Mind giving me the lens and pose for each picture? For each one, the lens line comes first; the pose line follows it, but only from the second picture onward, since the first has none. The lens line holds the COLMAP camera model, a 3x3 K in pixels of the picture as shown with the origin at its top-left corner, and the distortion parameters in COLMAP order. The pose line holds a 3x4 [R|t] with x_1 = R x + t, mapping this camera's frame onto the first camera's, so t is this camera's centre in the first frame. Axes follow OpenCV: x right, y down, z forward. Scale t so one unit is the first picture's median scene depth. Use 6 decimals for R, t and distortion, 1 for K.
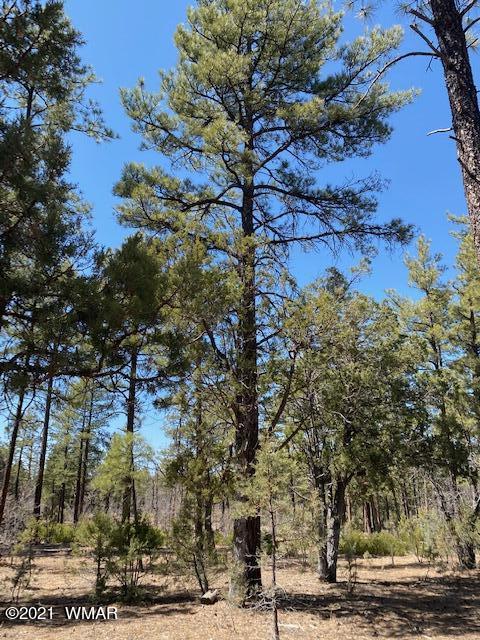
lens RADIAL K [[489.3, 0, 246.6], [0, 489.3, 321.4], [0, 0, 1]] dist [0.031982, -0.029259]
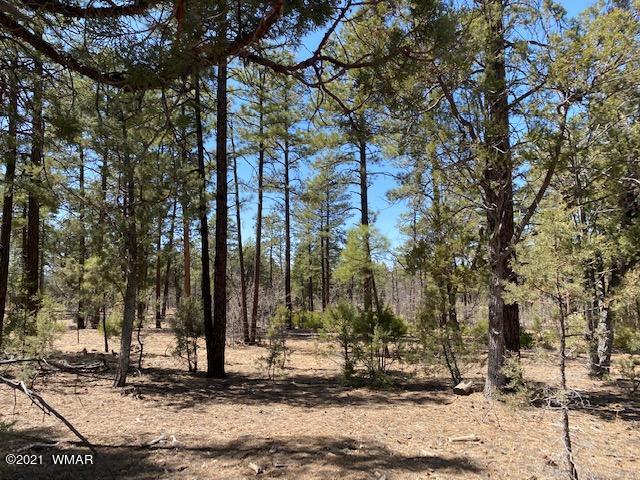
lens RADIAL K [[480.7, 0, 319.0], [0, 480.7, 236.8], [0, 0, 1]] dist [0.035041, -0.015505]
pose [[0.946419, -0.035342, -0.321001, -0.025937], [0.107790, 0.971561, 0.210833, 0.054000], [0.304421, -0.234137, 0.923313, 0.123136]]
